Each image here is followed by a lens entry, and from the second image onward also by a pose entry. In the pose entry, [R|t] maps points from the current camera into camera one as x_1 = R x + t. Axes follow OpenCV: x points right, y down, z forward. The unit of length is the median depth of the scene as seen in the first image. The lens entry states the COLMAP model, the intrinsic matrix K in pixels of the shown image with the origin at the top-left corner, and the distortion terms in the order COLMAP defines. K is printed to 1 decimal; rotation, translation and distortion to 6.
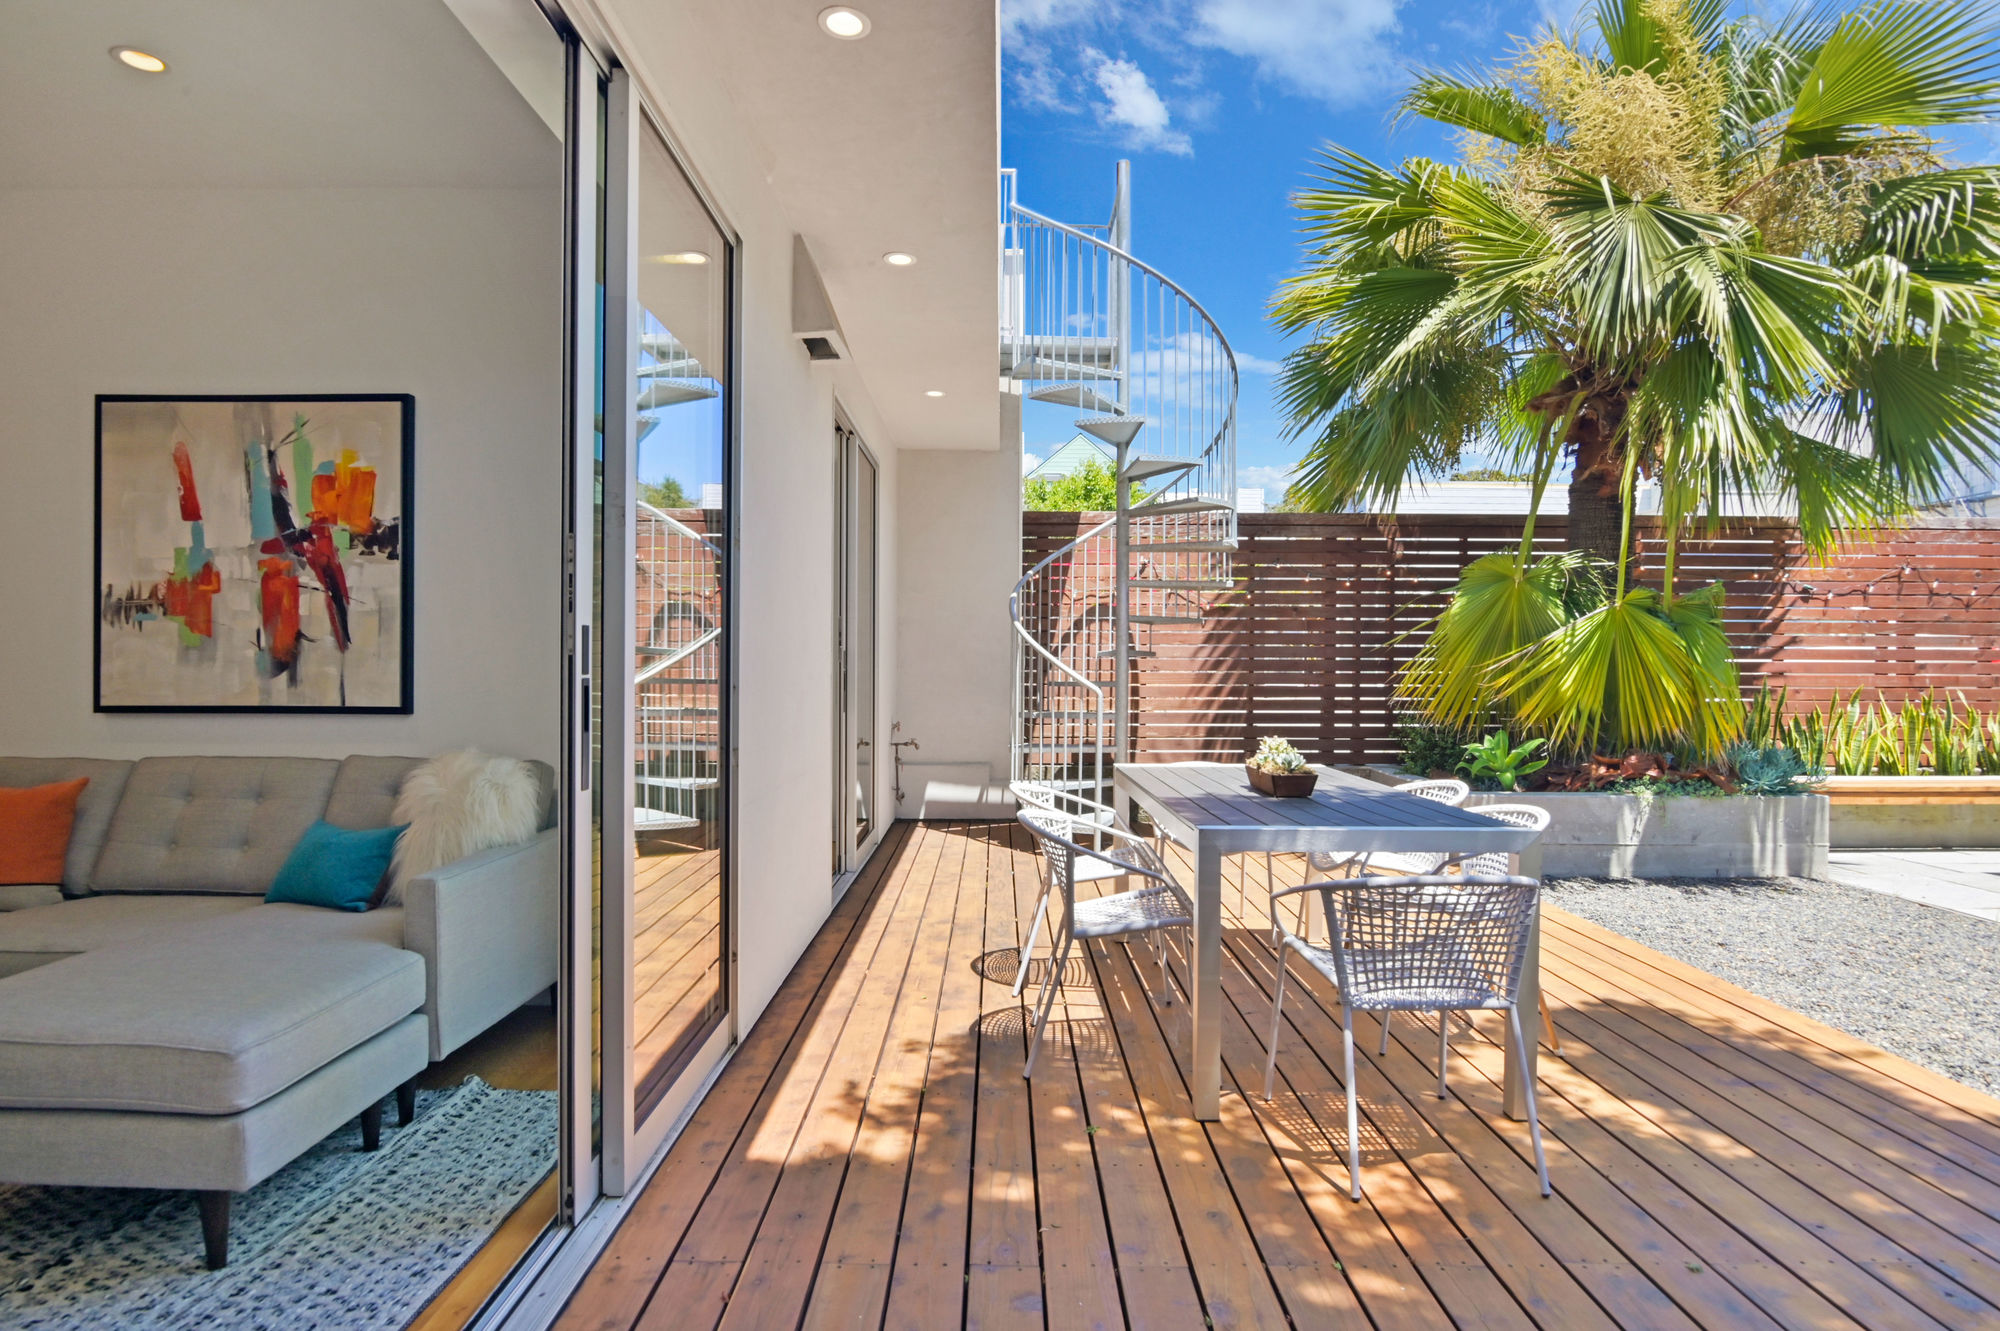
lens RADIAL K [[1048.6, 0, 997.7], [0, 1048.6, 658.7], [0, 0, 1]] dist [-0.002603, -0.000361]
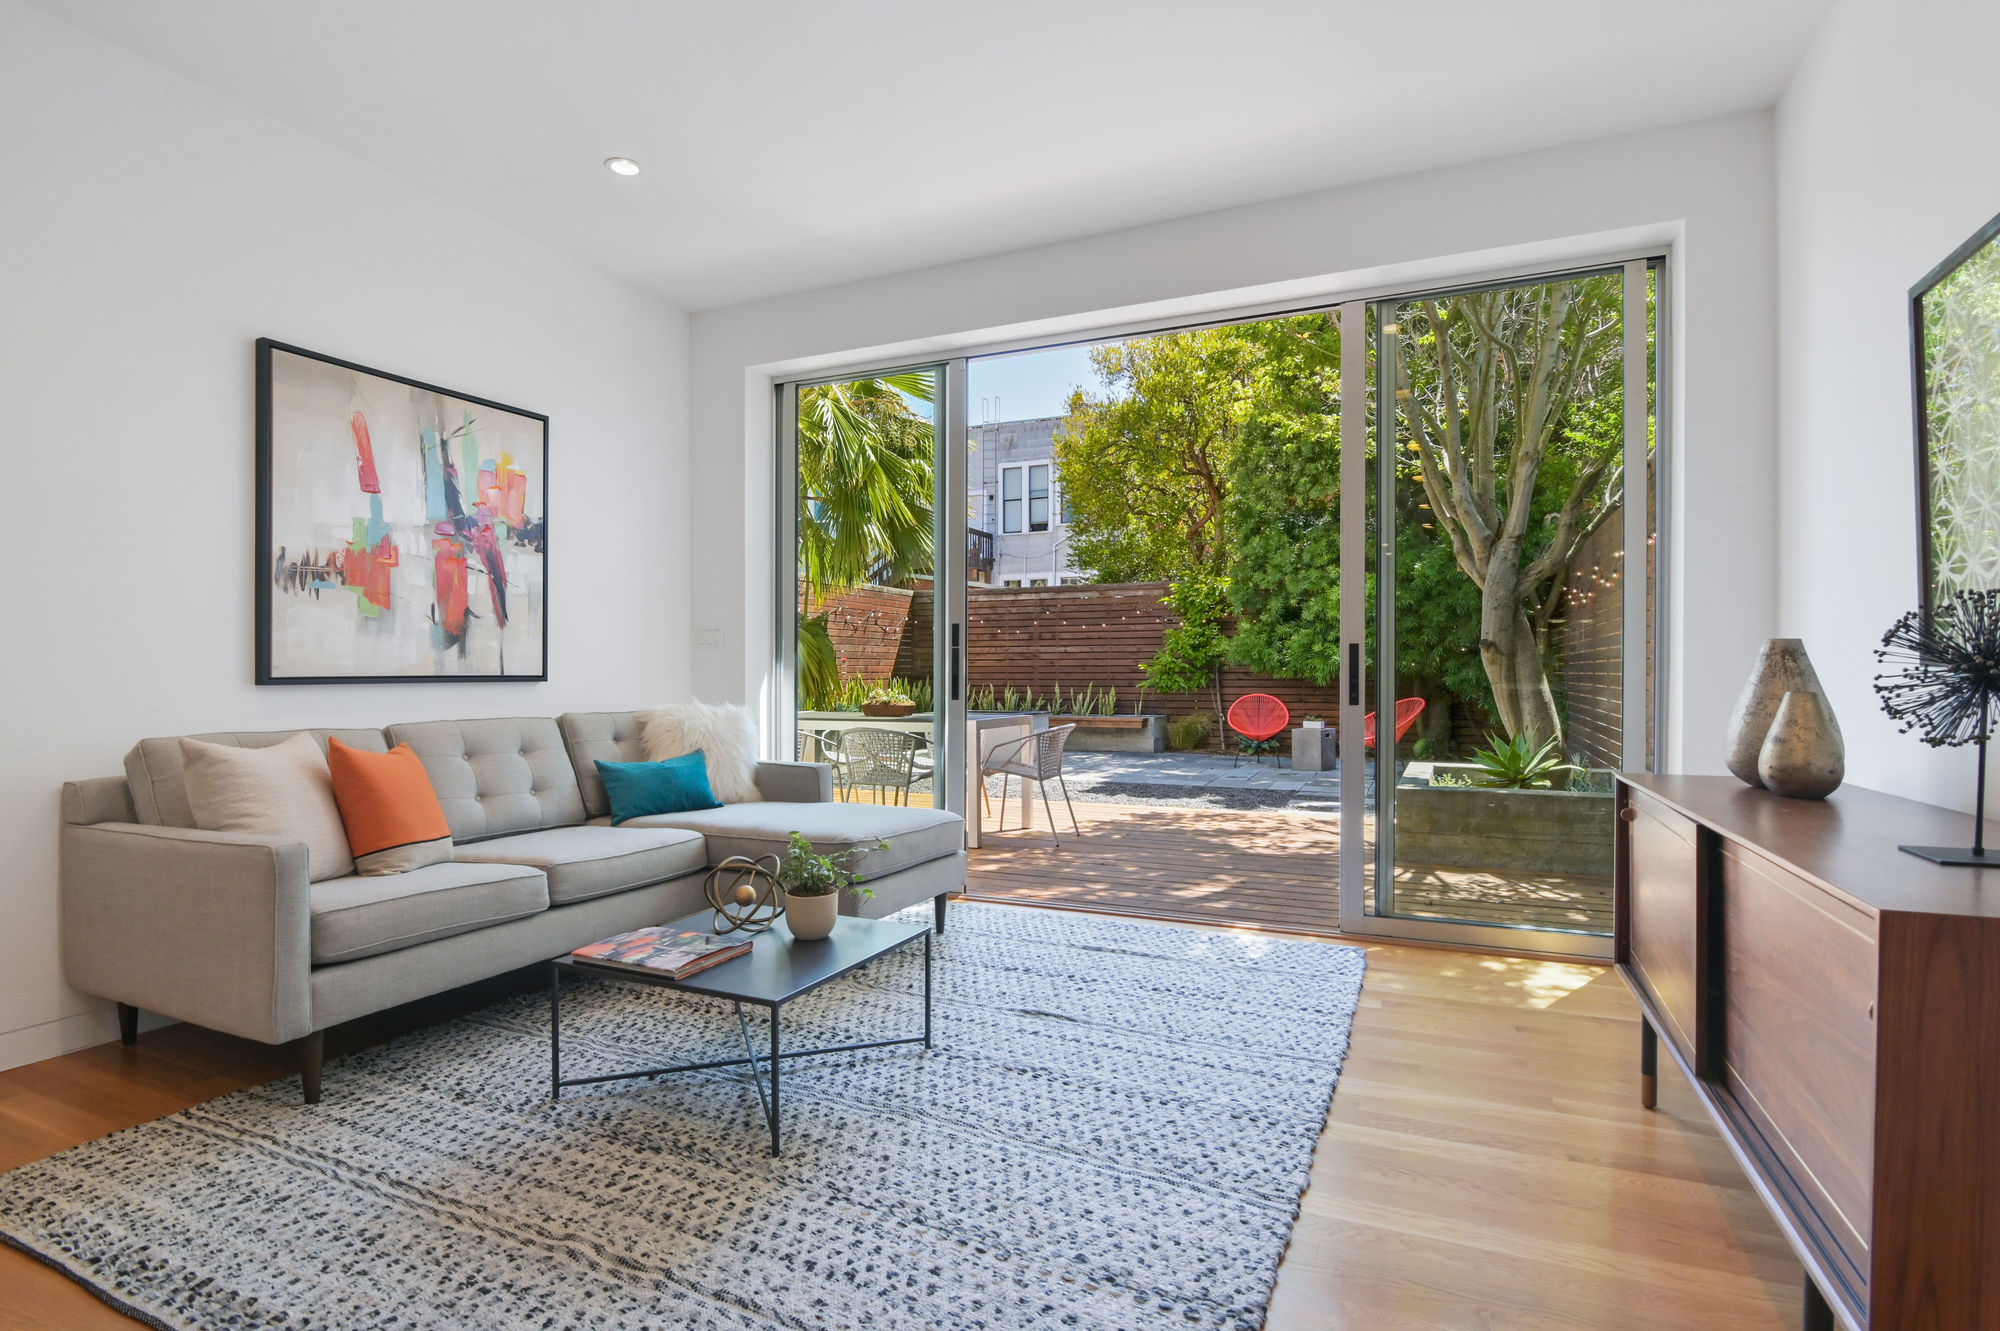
lens RADIAL K [[982.3, 0, 1005.2], [0, 982.3, 678.5], [0, 0, 1]] dist [-0.001690, -0.000594]
pose [[0.405827, -0.011474, 0.913878, -1.389377], [-0.011379, 0.999780, 0.017606, 0.023705], [-0.913879, -0.017544, 0.405607, 0.052592]]
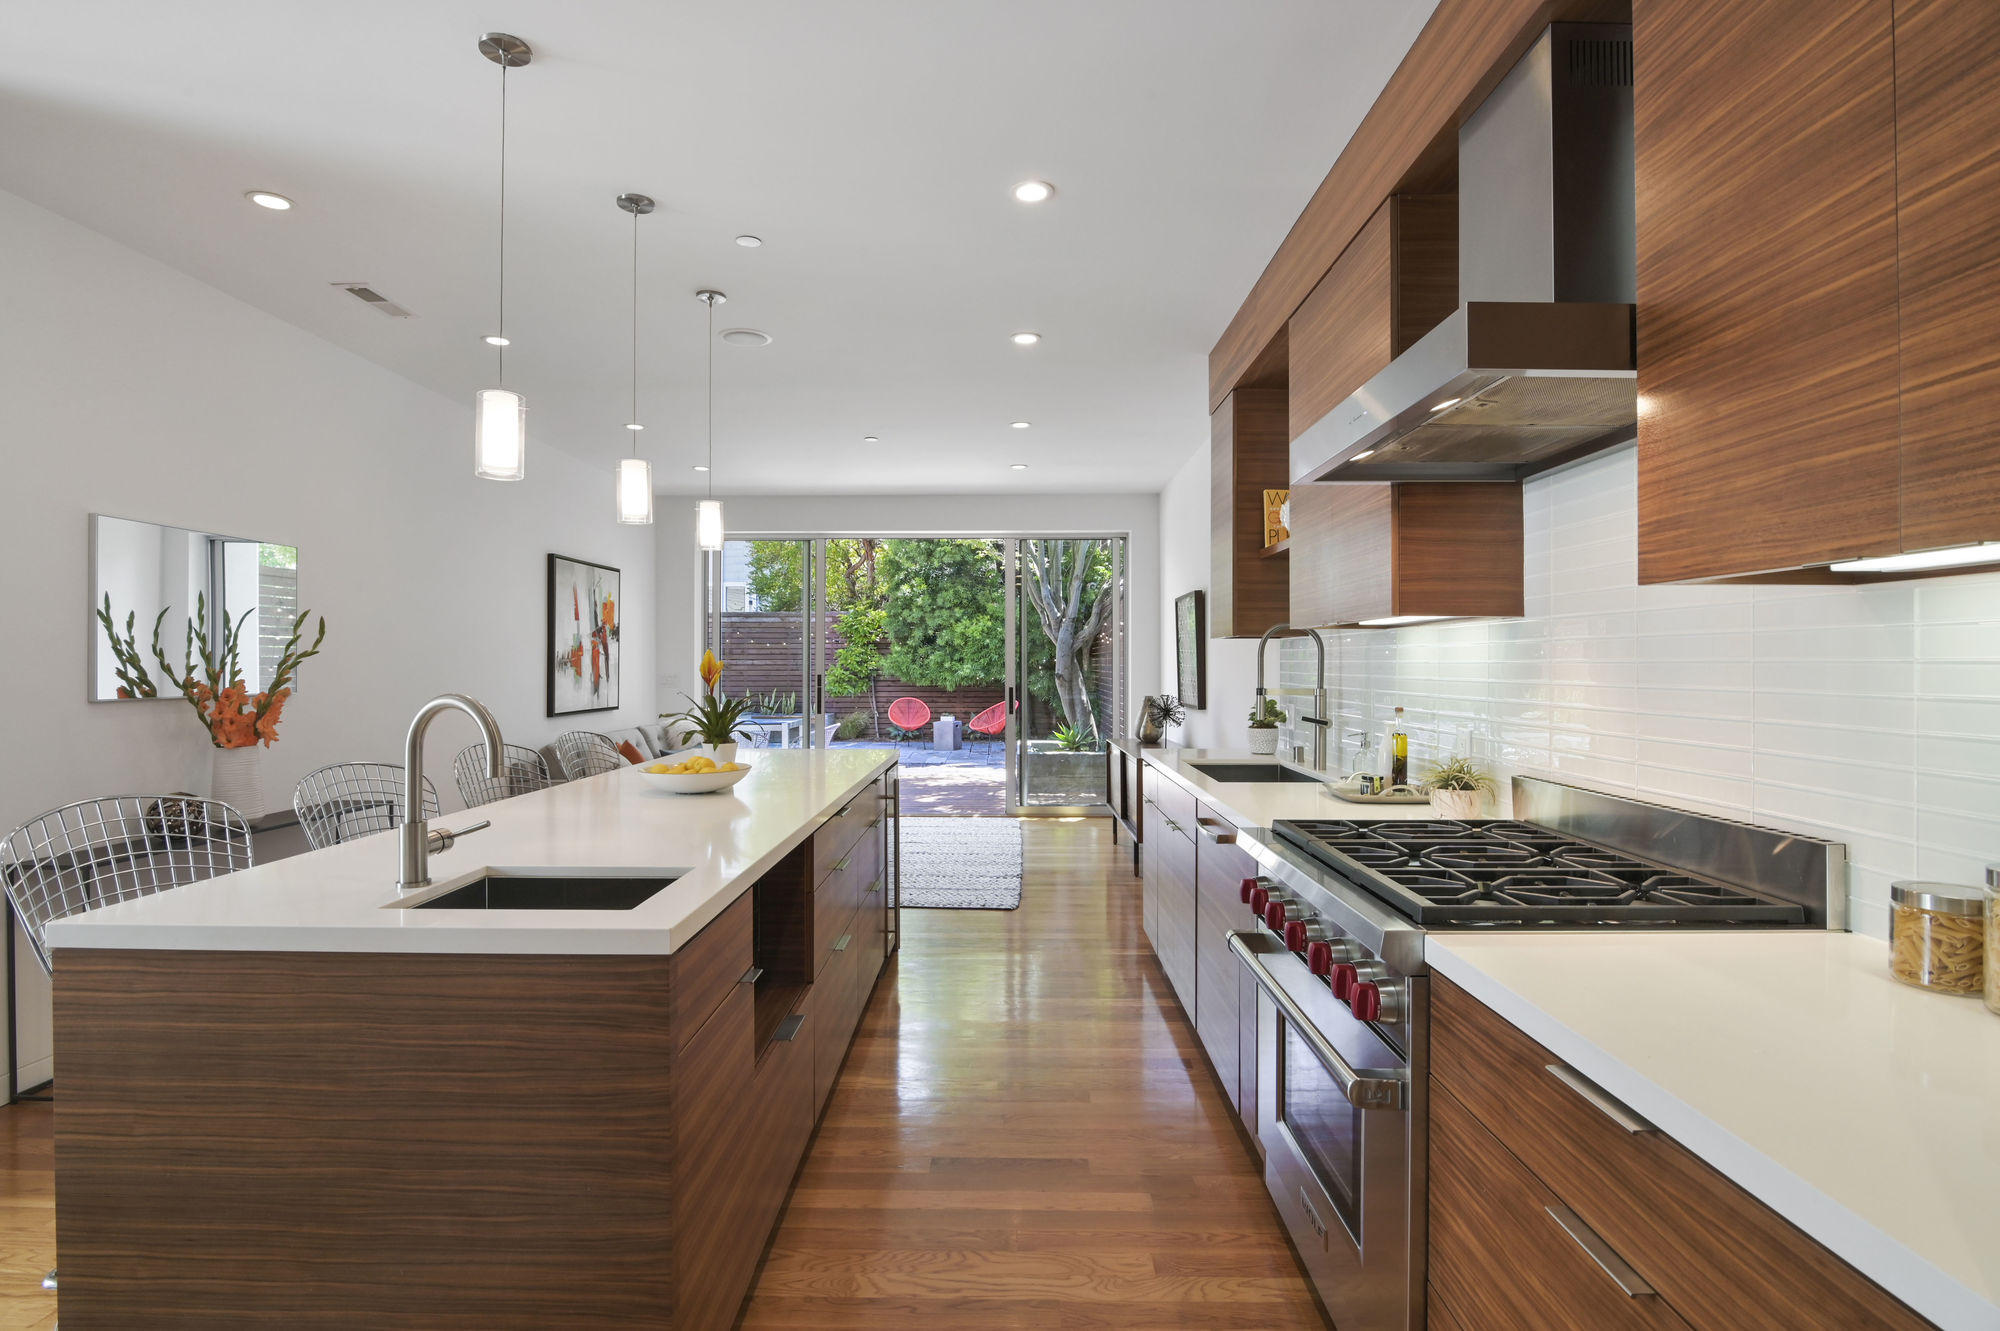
lens RADIAL K [[982.3, 0, 992.0], [0, 982.3, 663.8], [0, 0, 1]] dist [-0.001690, -0.000594]
pose [[0.014477, -0.004992, 0.999883, -2.696443], [-0.013319, 0.999898, 0.005185, -0.067744], [-0.999806, -0.013393, 0.014409, 0.153404]]
